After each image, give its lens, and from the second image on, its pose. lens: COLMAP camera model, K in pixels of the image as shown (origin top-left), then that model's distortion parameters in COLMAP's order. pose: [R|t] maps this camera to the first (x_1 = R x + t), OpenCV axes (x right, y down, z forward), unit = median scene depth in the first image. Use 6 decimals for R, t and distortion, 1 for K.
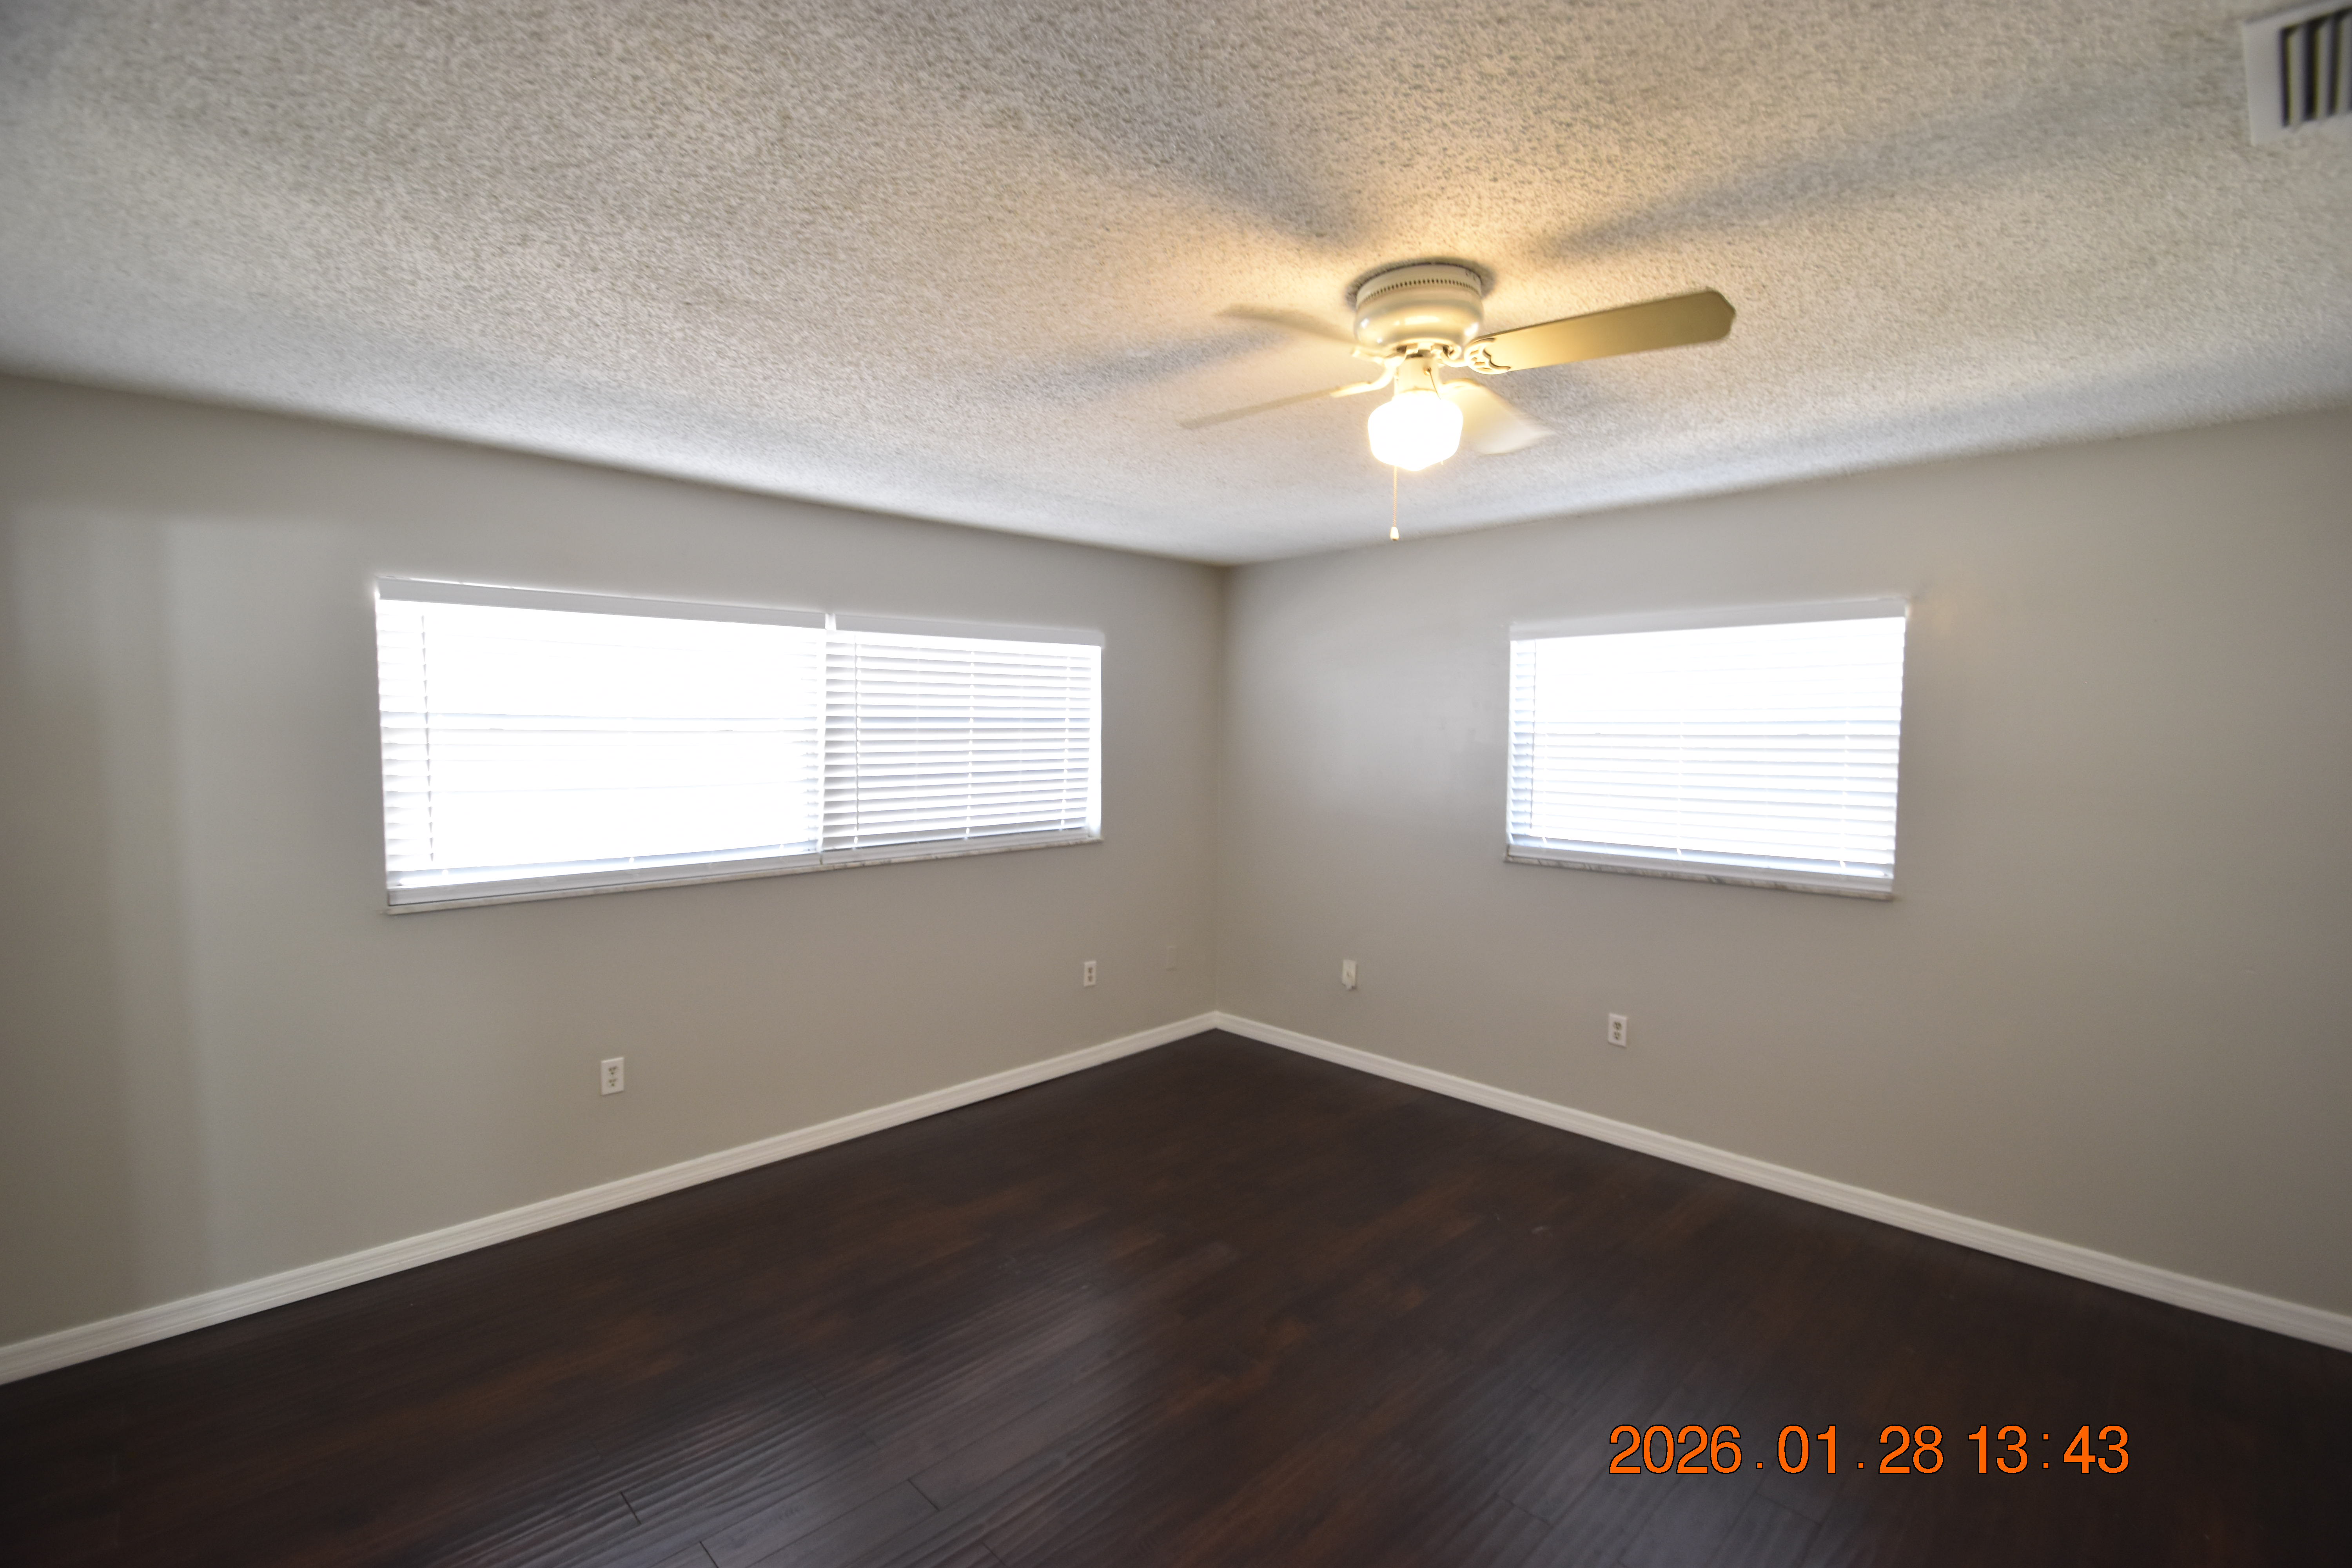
lens RADIAL K [[1037.3, 0, 1147.2], [0, 1037.3, 788.3], [0, 0, 1]] dist [0.000429, 0.000036]
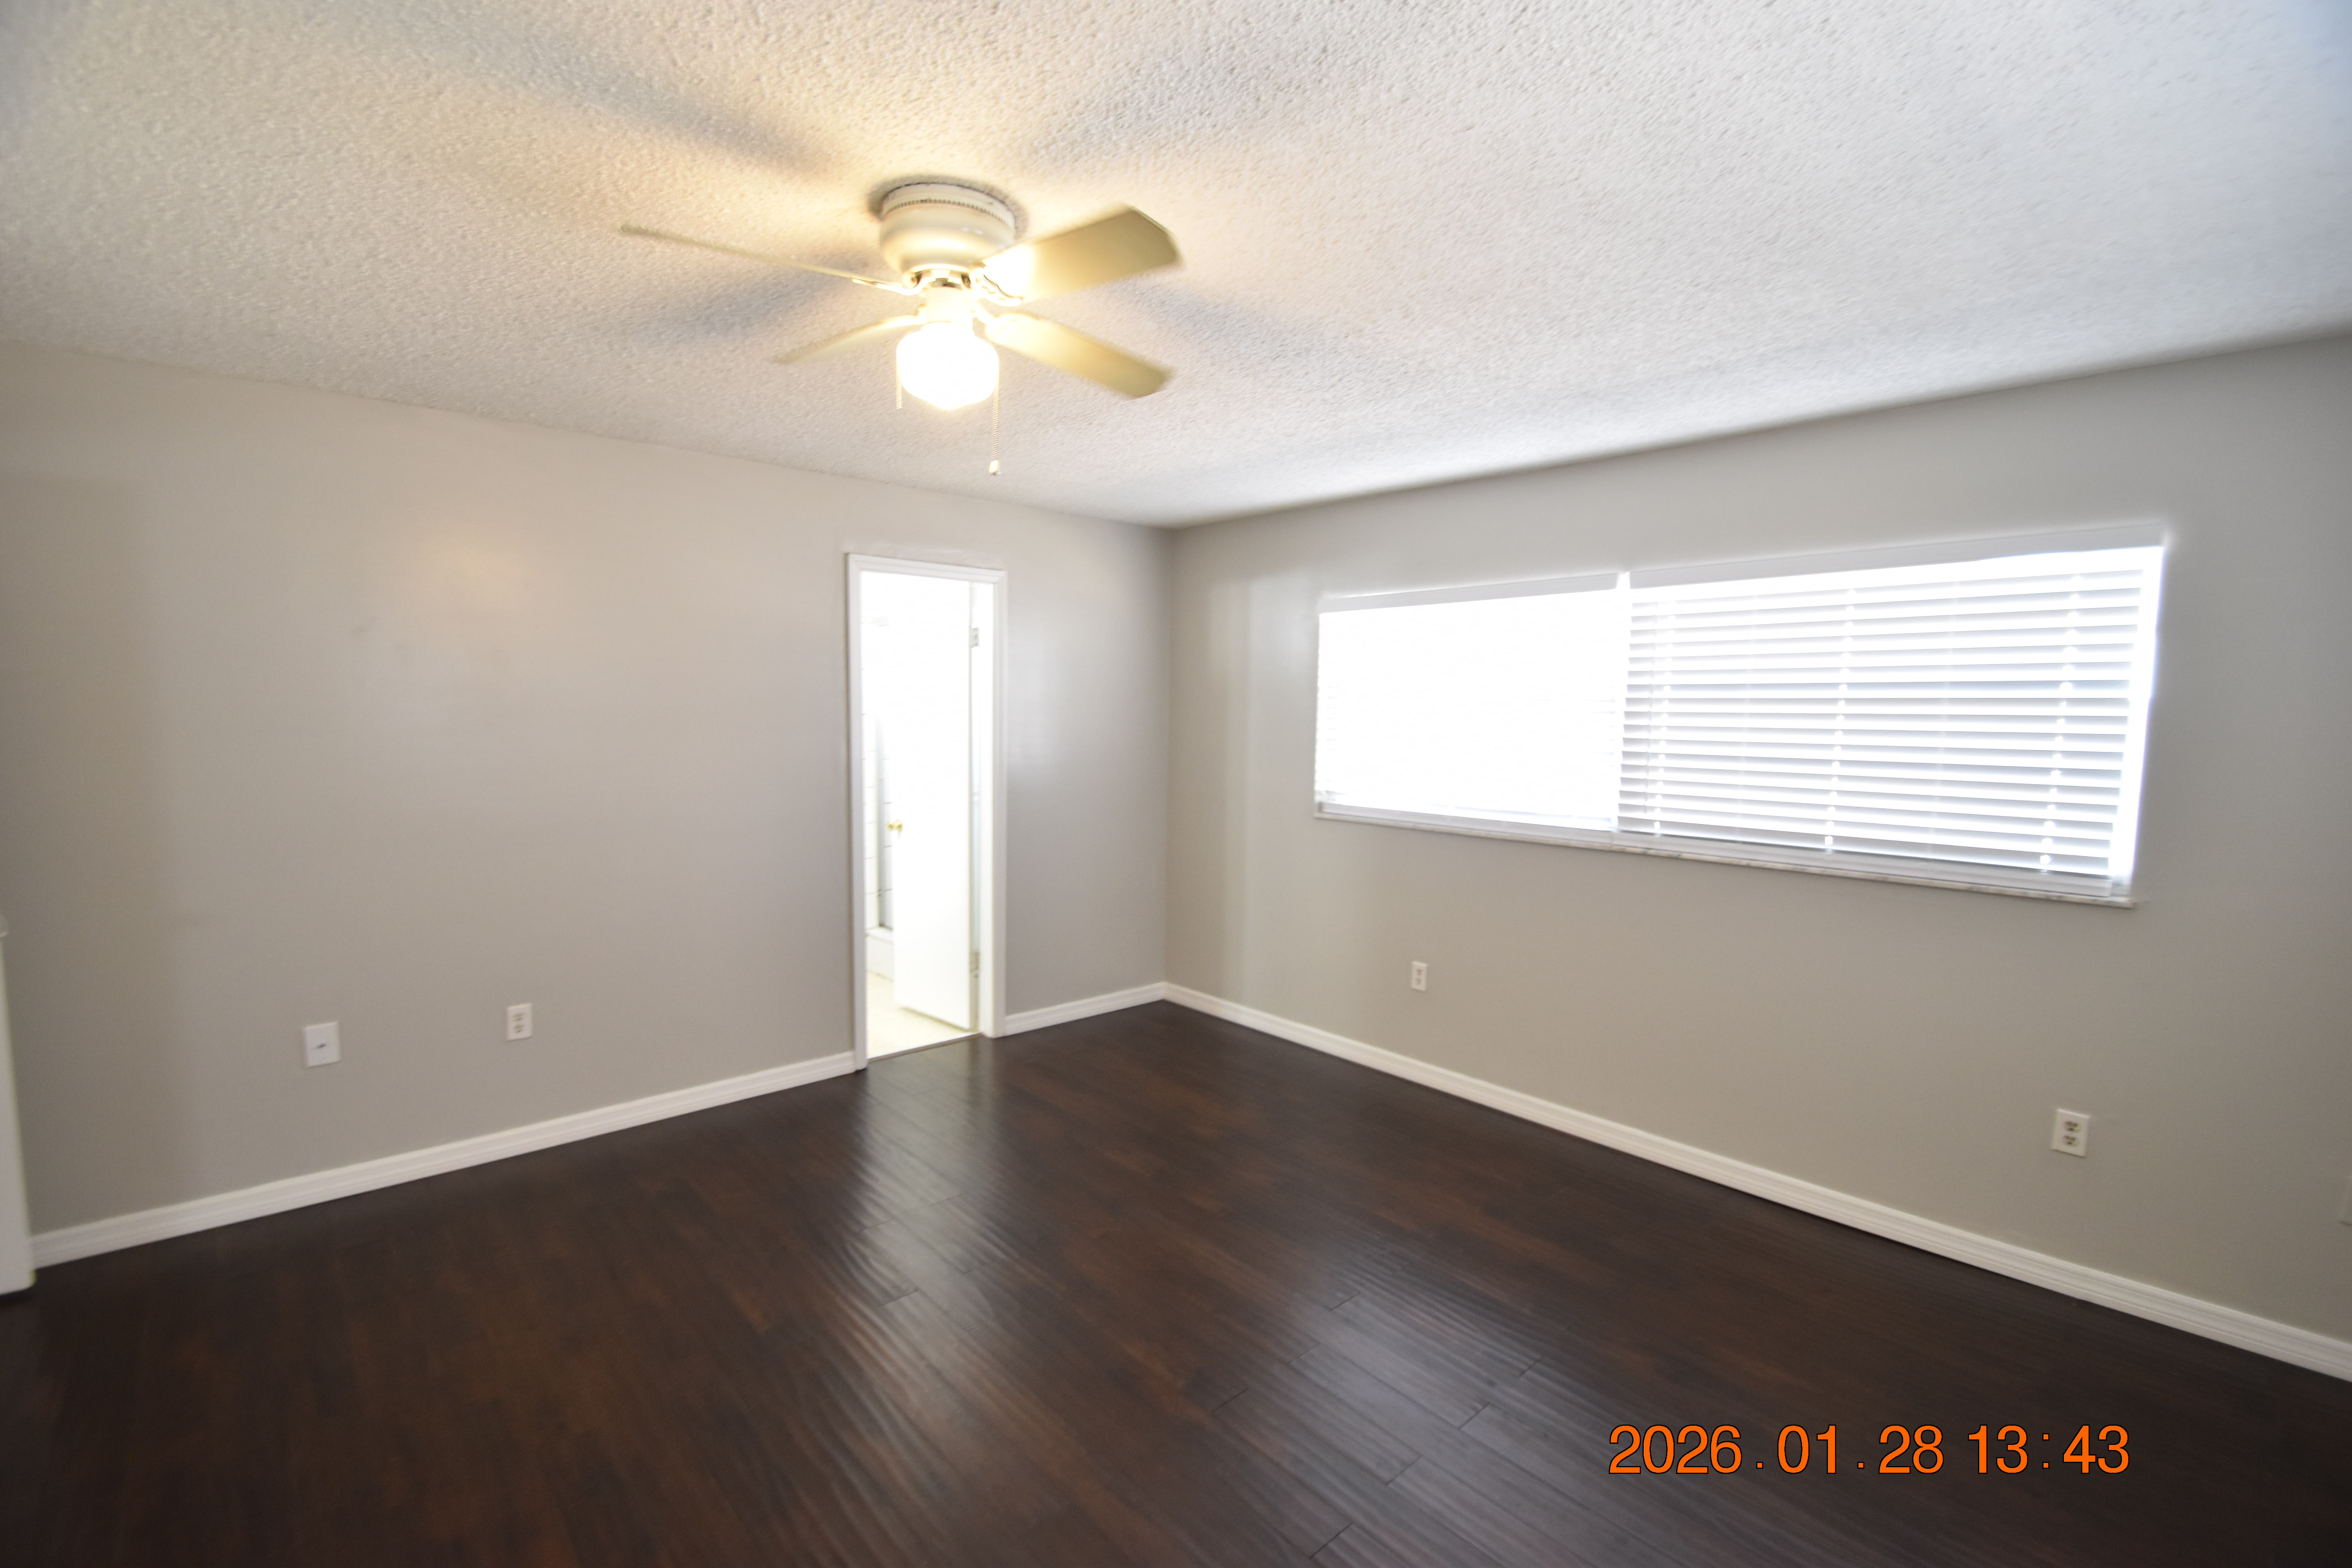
lens RADIAL K [[1037.3, 0, 1147.2], [0, 1037.3, 788.3], [0, 0, 1]] dist [0.000429, 0.000036]
pose [[-0.029669, 0.085935, -0.995859, 0.602617], [-0.065594, 0.993983, 0.087728, -0.029531], [0.997405, 0.067925, -0.023854, 0.587596]]
